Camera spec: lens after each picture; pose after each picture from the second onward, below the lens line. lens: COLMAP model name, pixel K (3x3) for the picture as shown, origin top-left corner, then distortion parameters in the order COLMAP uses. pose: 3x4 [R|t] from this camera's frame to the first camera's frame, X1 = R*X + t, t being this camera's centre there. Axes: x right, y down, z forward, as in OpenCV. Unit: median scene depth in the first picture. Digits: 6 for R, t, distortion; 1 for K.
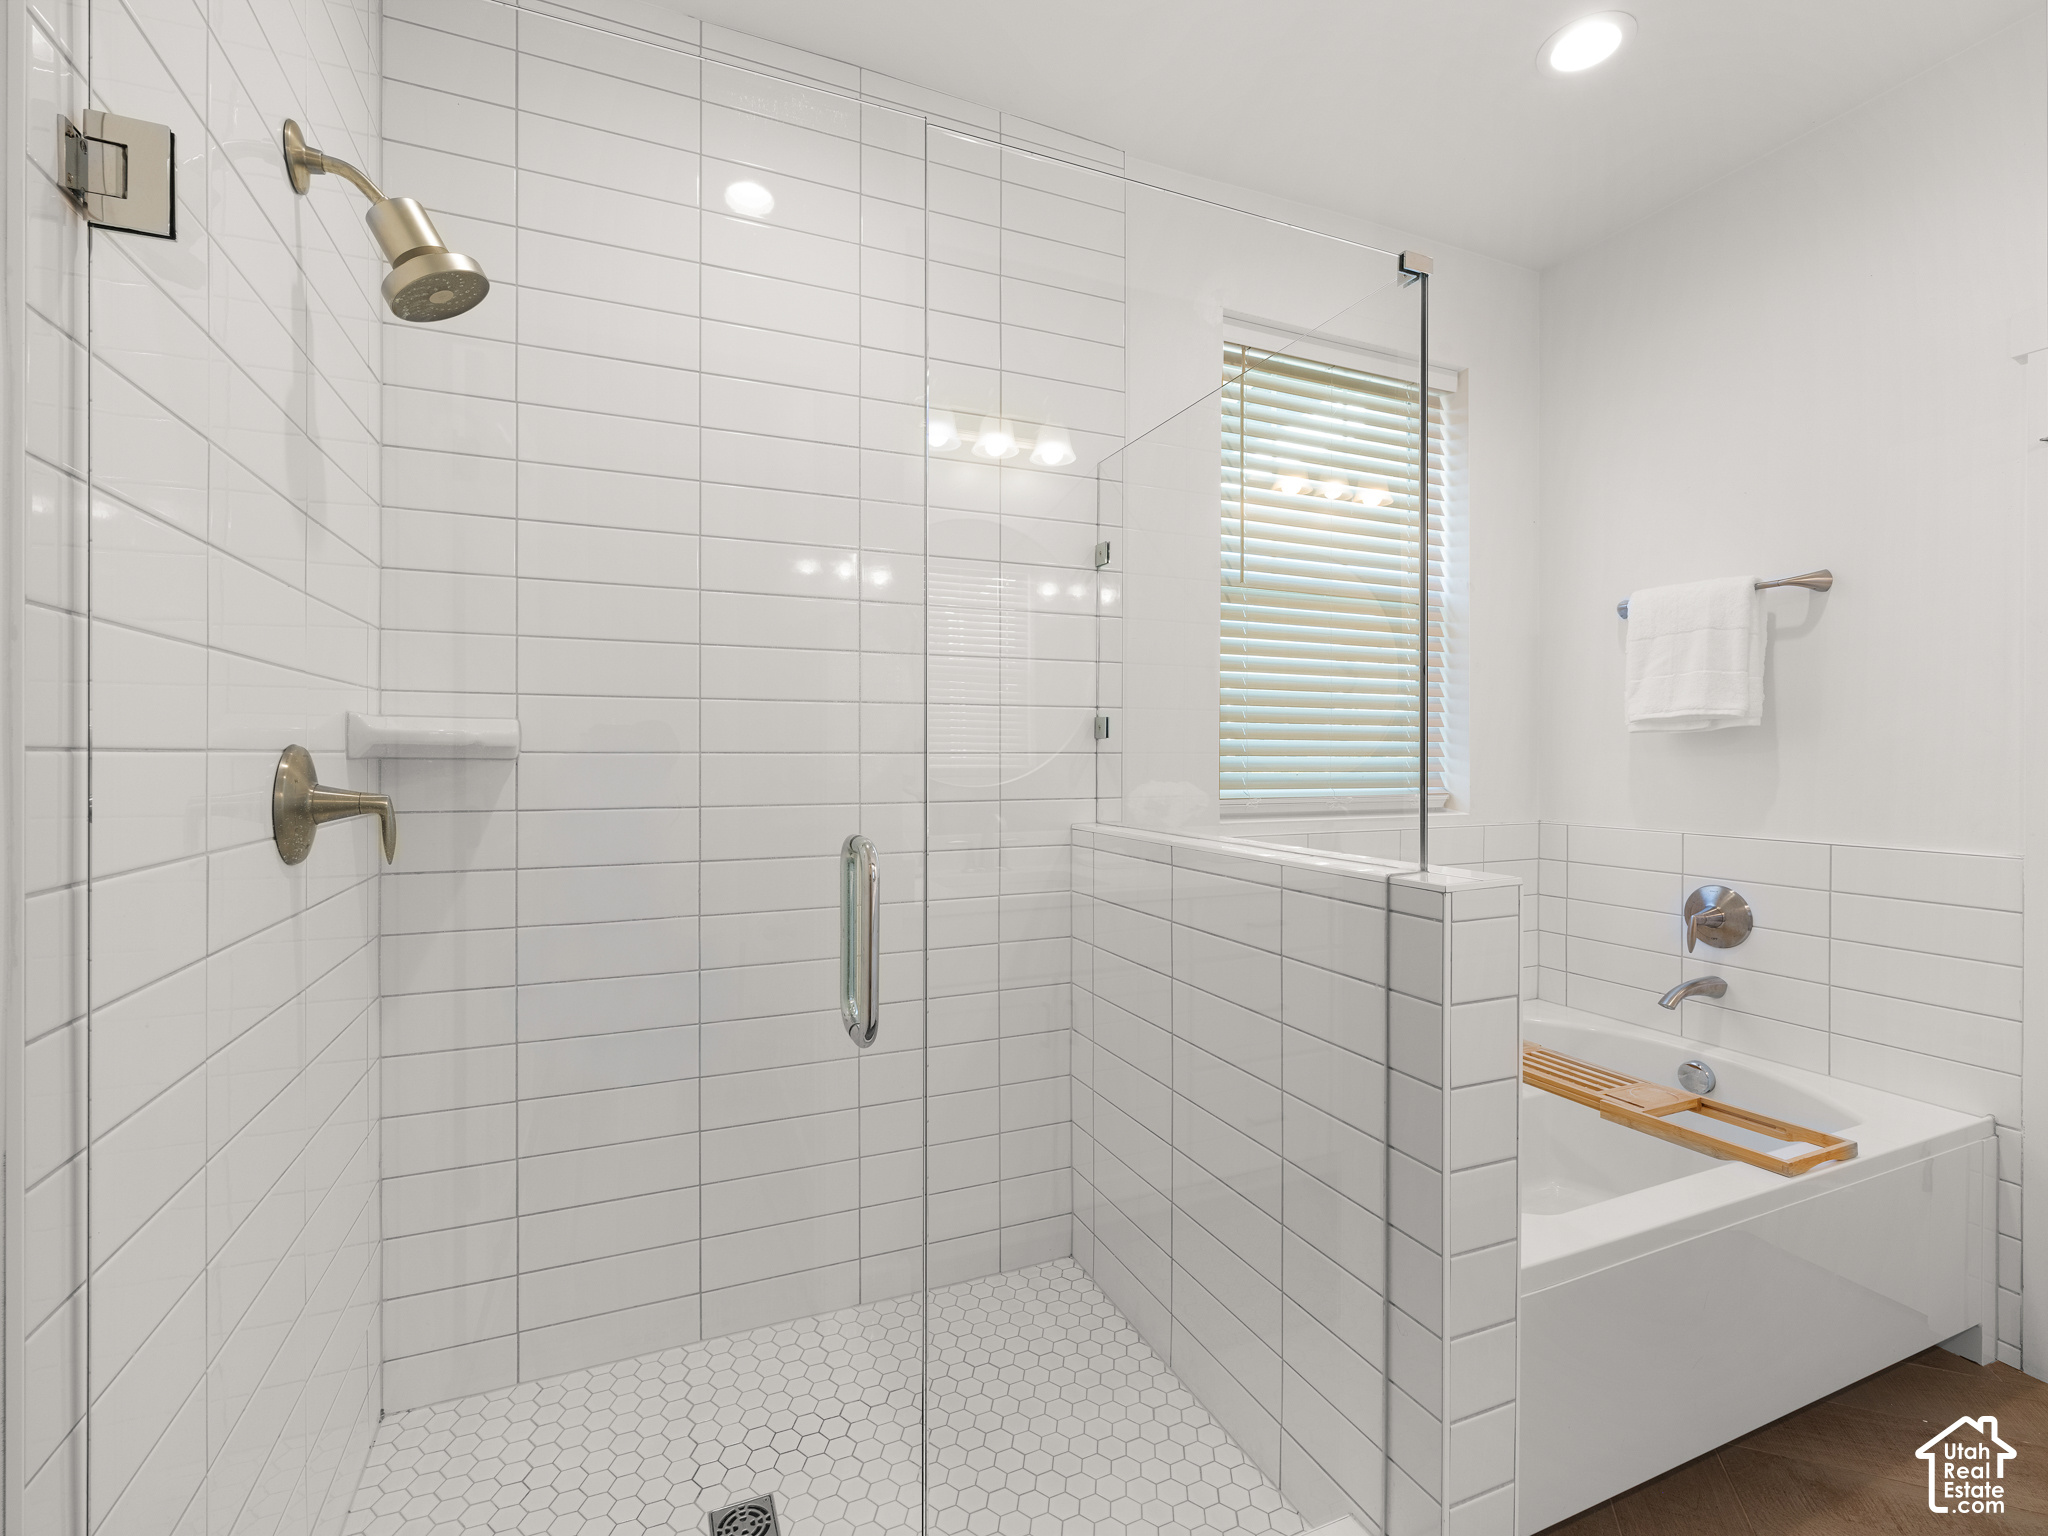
lens RADIAL K [[928.4, 0, 1022.8], [0, 928.4, 760.5], [0, 0, 1]] dist [0.000437, 0.000339]
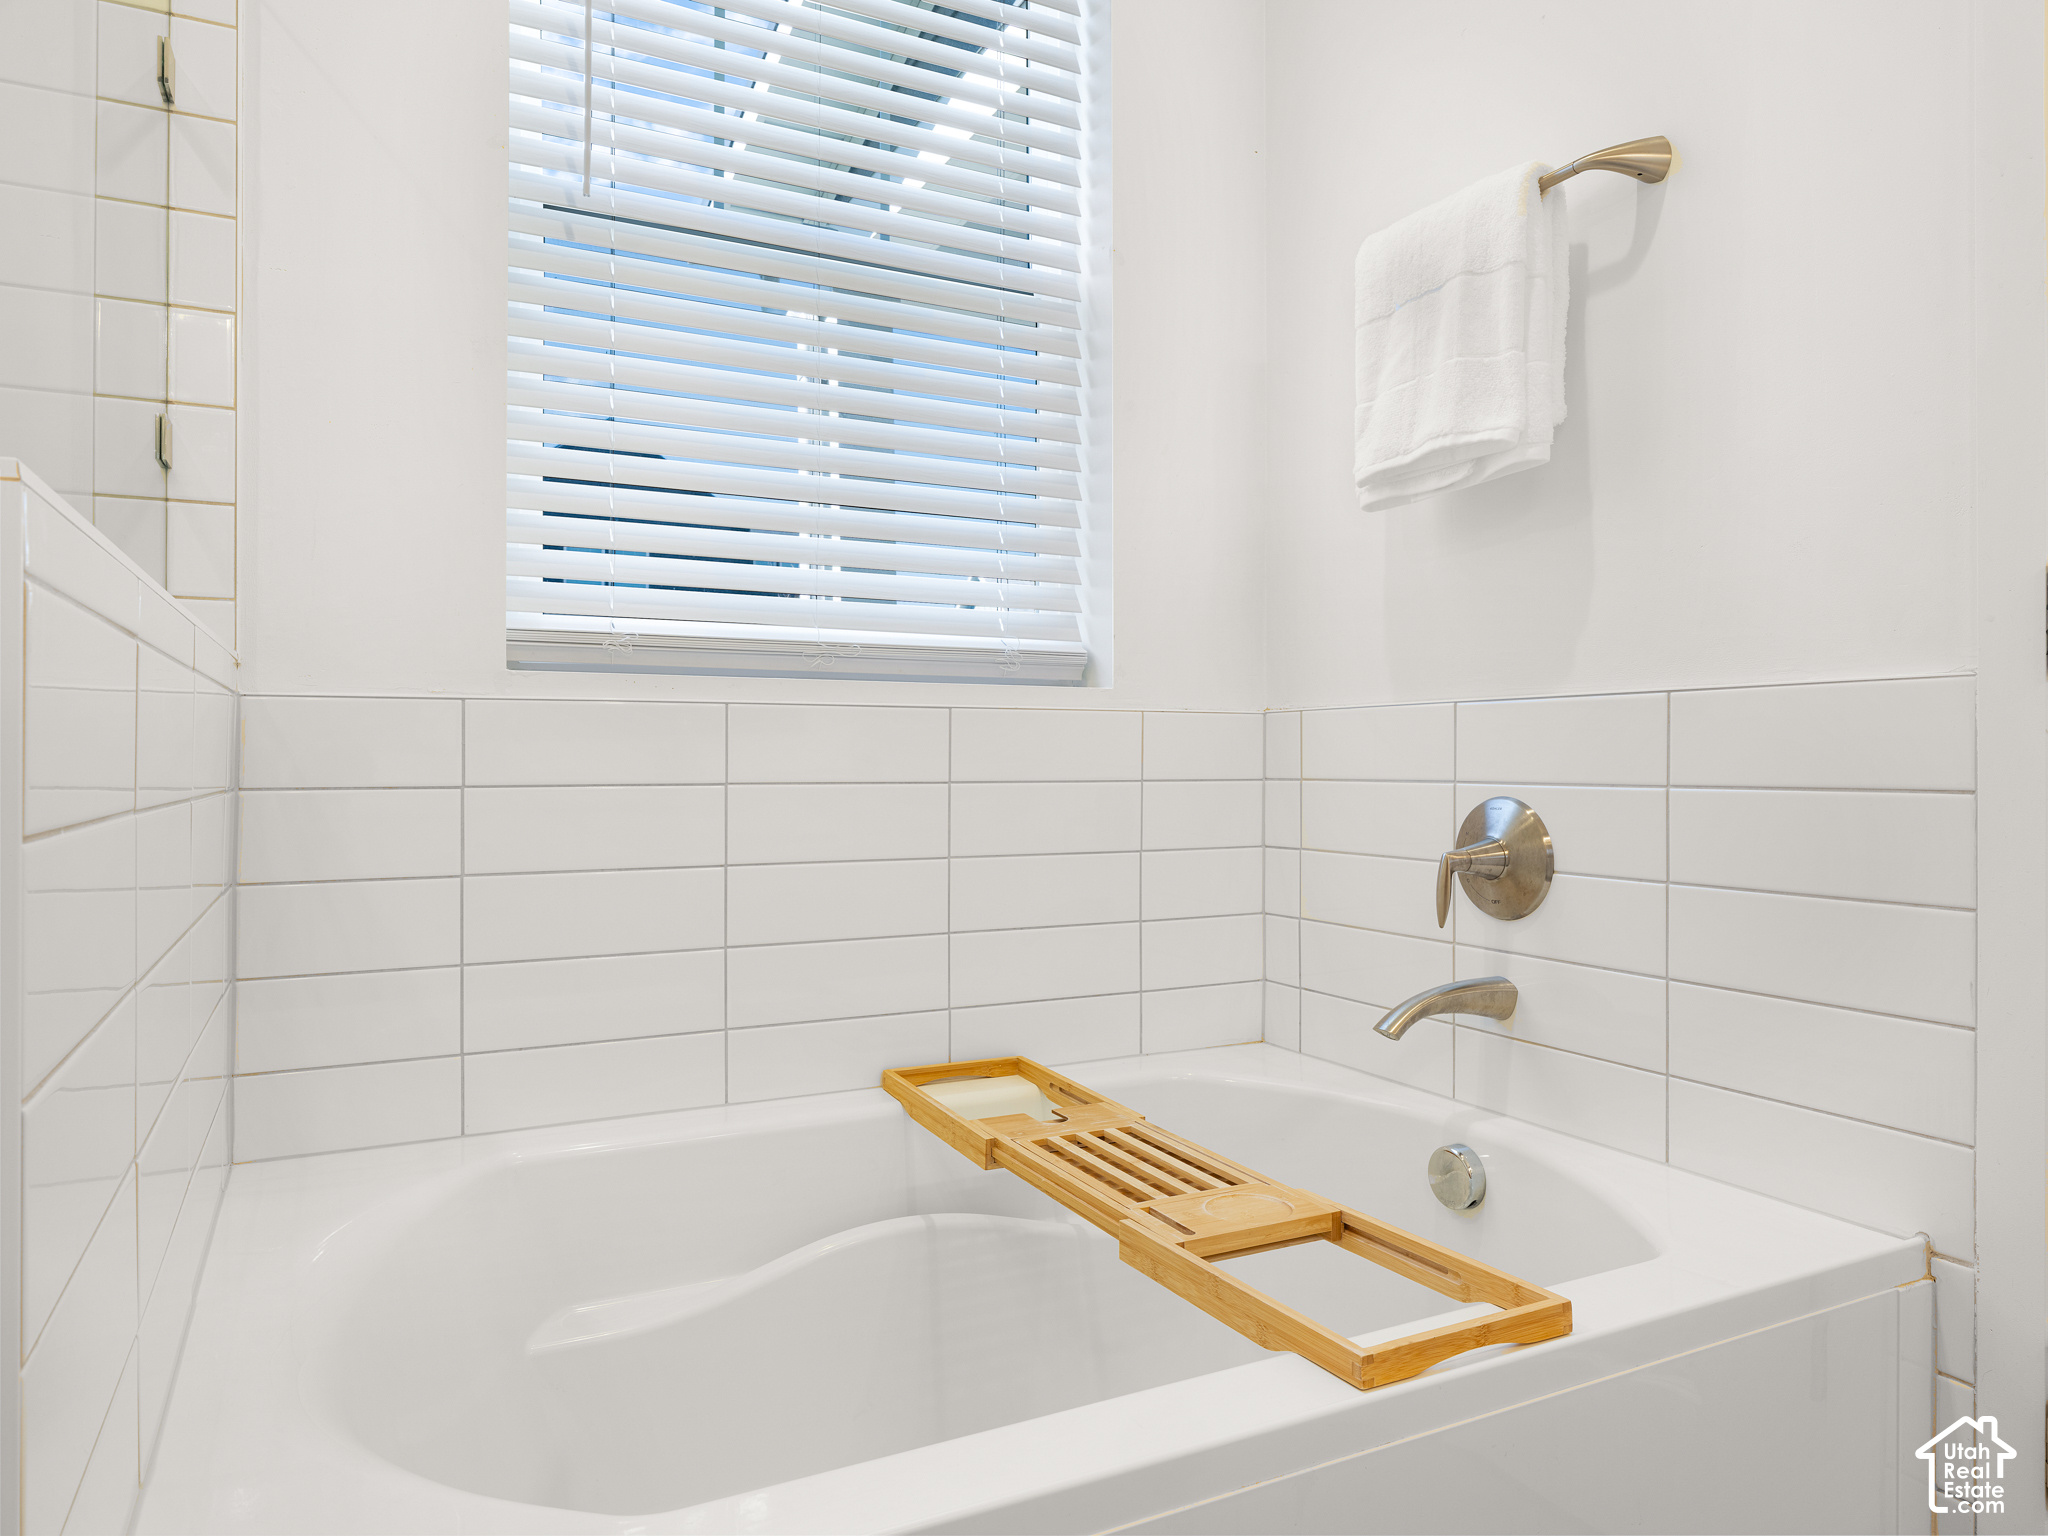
lens RADIAL K [[1332.7, 0, 1024.0], [0, 1332.7, 768.0], [0, 0, 1]] dist [-0.039057, 0.030125]
pose [[0.999230, -0.001878, 0.039187, 0.486582], [0.002093, 0.999983, -0.005448, 0.129705], [-0.039176, 0.005526, 0.999217, 0.307763]]
